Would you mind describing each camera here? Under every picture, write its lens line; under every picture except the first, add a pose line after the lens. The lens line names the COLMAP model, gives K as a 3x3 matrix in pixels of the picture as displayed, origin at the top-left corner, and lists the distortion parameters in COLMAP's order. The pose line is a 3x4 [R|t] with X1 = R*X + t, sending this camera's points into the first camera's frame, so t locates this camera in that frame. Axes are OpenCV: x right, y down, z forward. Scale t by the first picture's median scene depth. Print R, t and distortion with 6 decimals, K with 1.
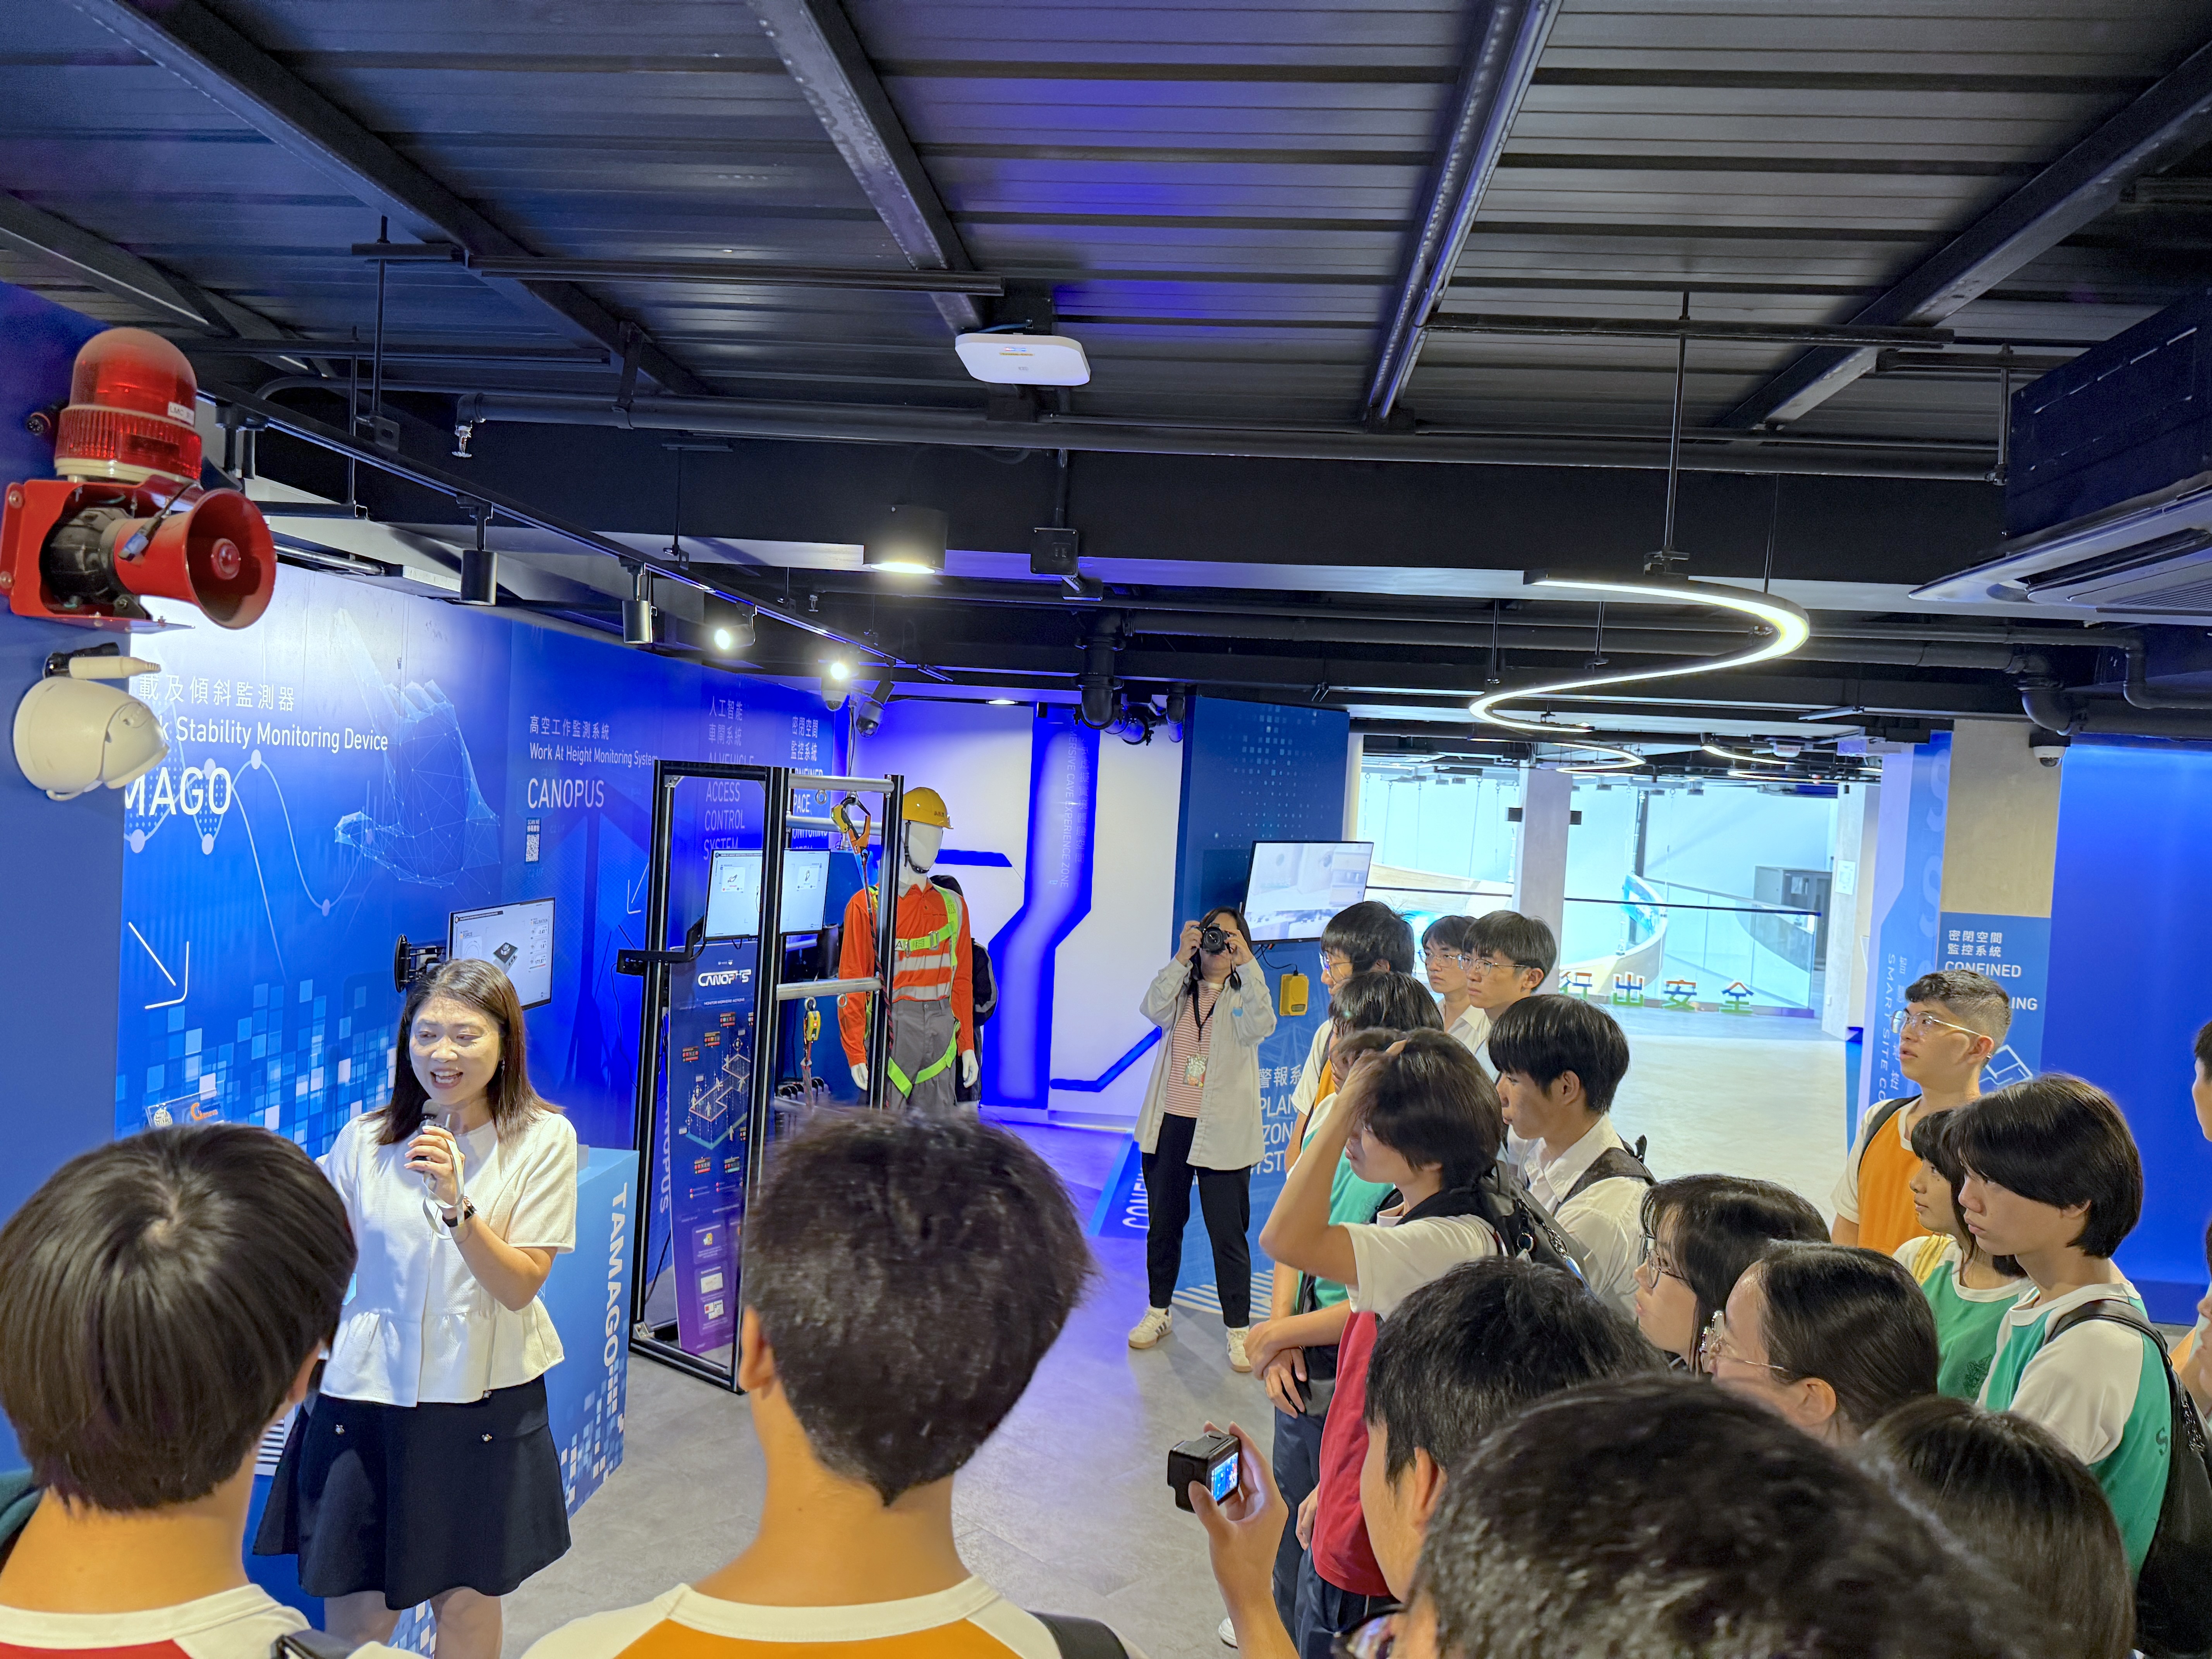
lens RADIAL K [[1552.6, 0, 1104.8], [0, 1552.6, 823.2], [0, 0, 1]] dist [0.048831, -0.002317]
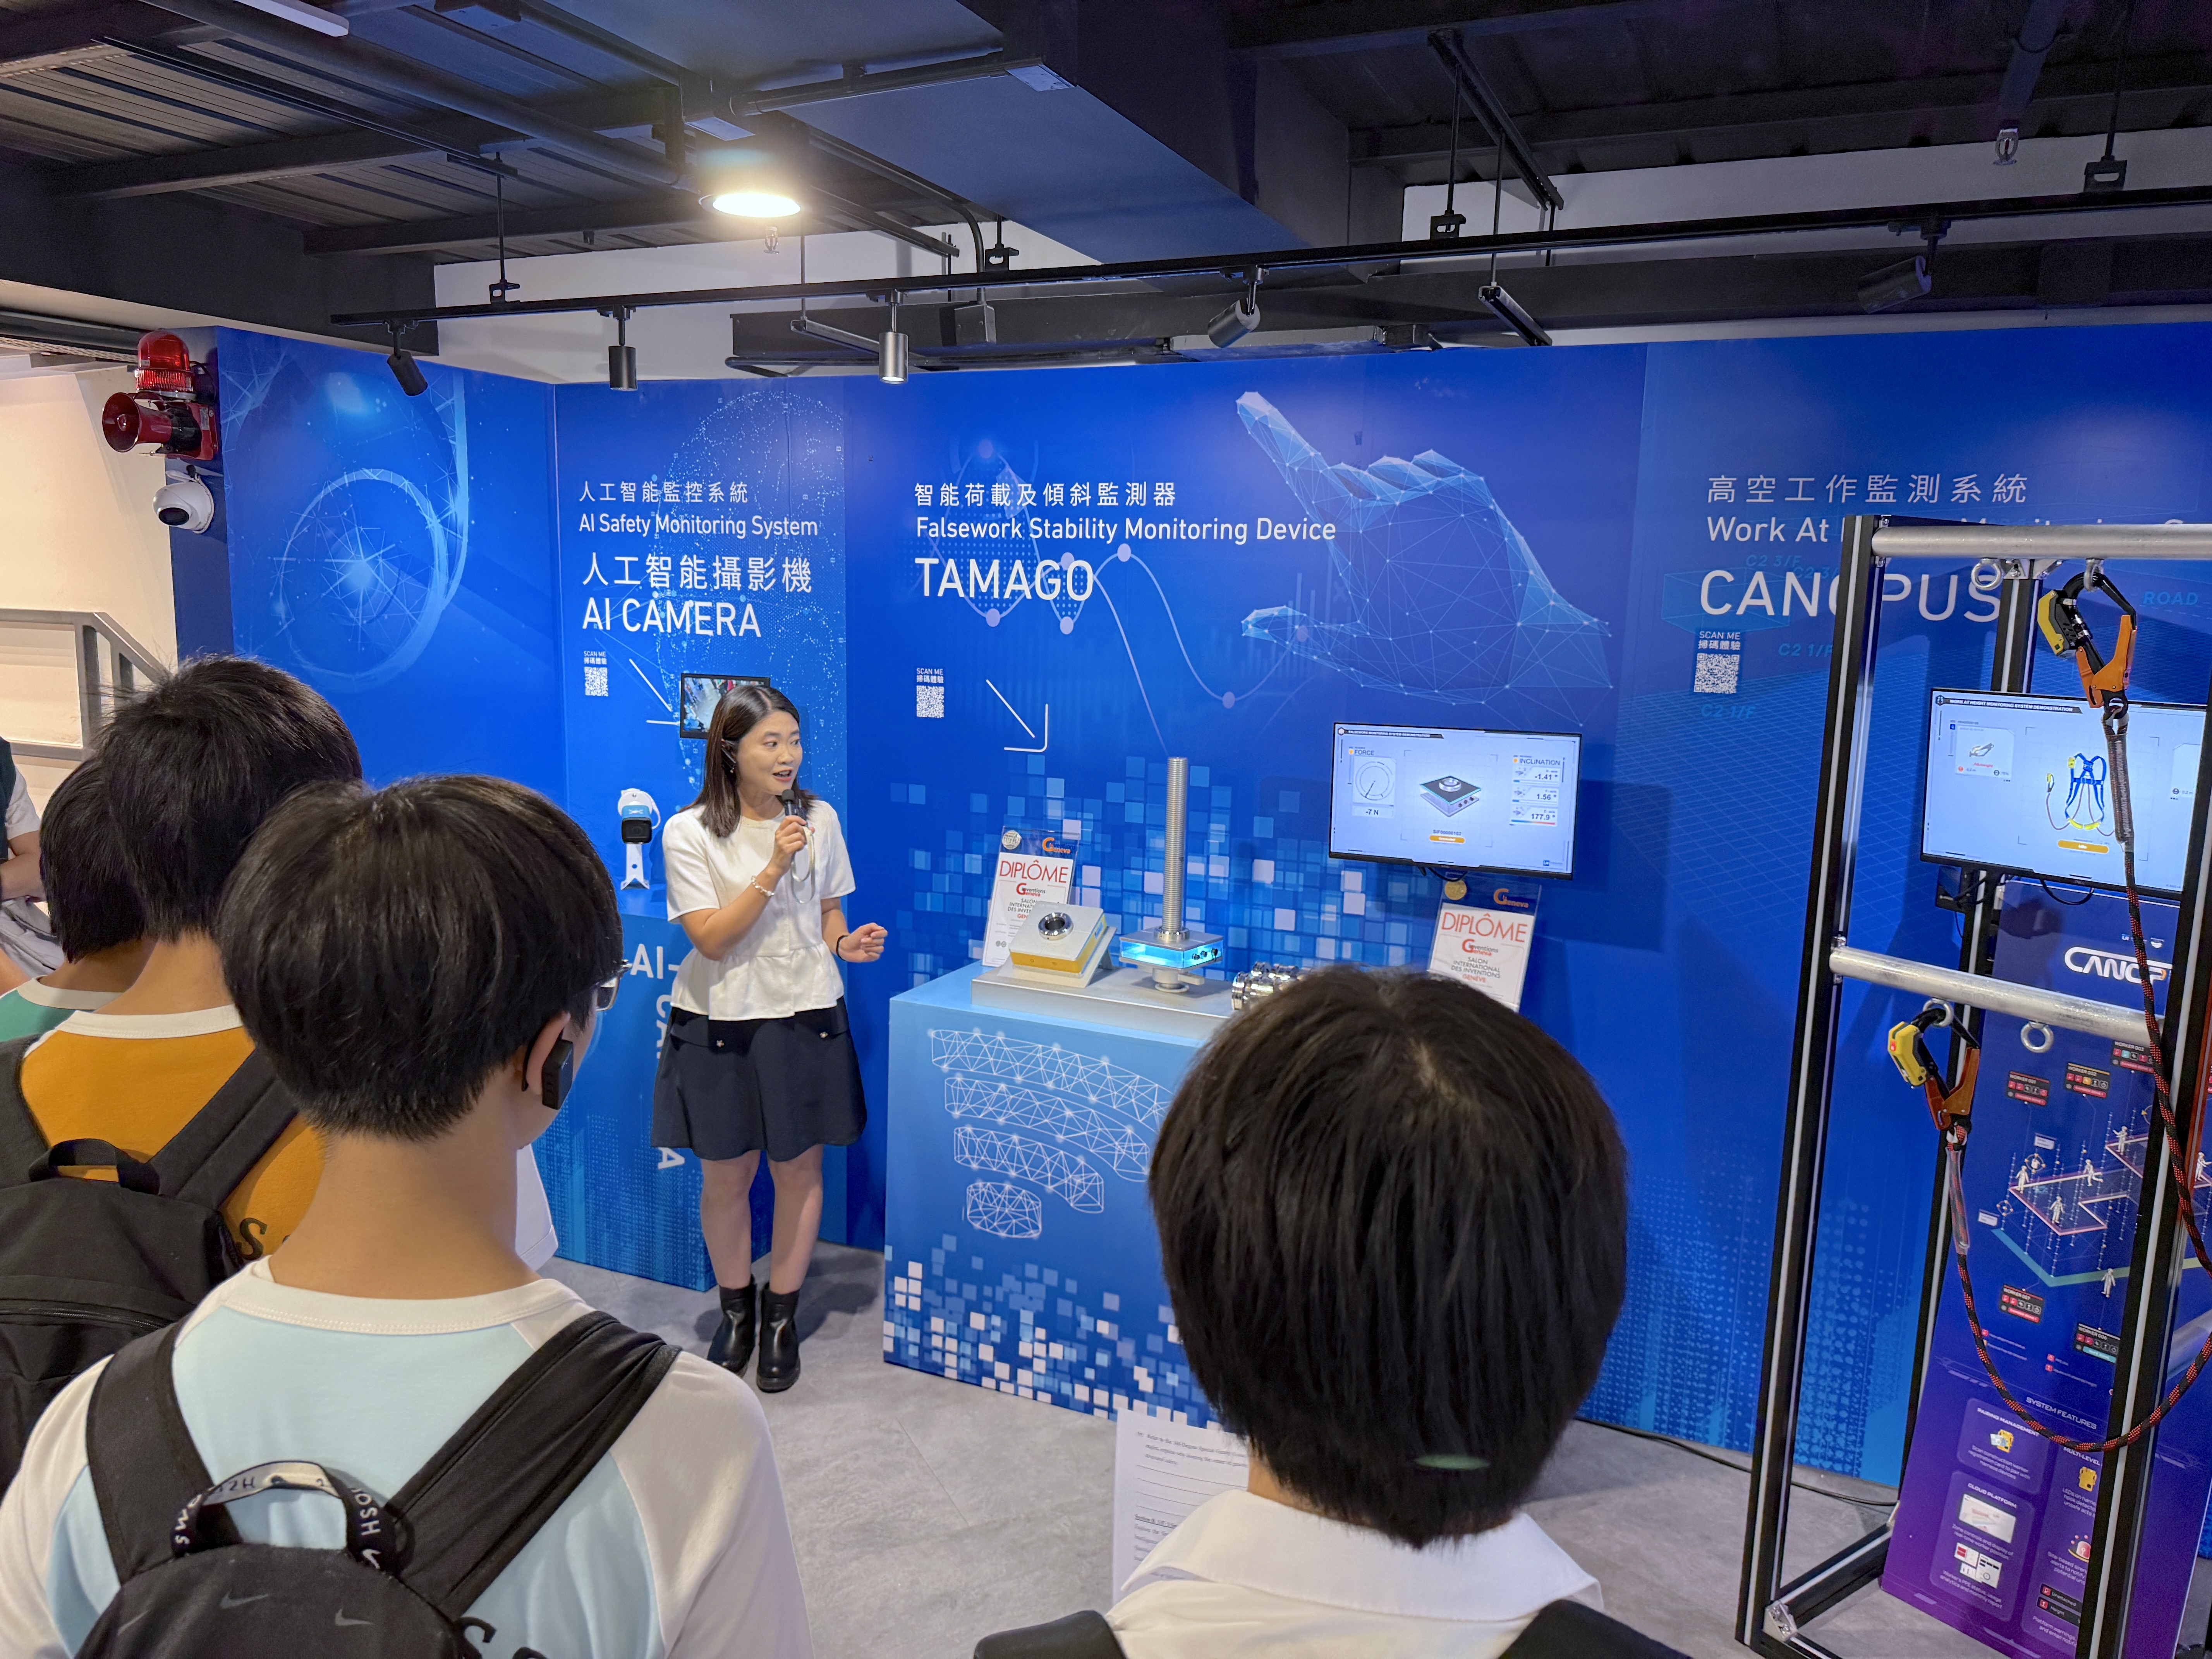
lens RADIAL K [[1552.6, 0, 1106.3], [0, 1552.6, 844.3], [0, 0, 1]] dist [0.048831, -0.002317]
pose [[-0.332275, 0.094476, -0.938439, 0.520328], [-0.061166, 0.990718, 0.121396, 0.031362], [0.941197, 0.097737, -0.323413, 1.364129]]
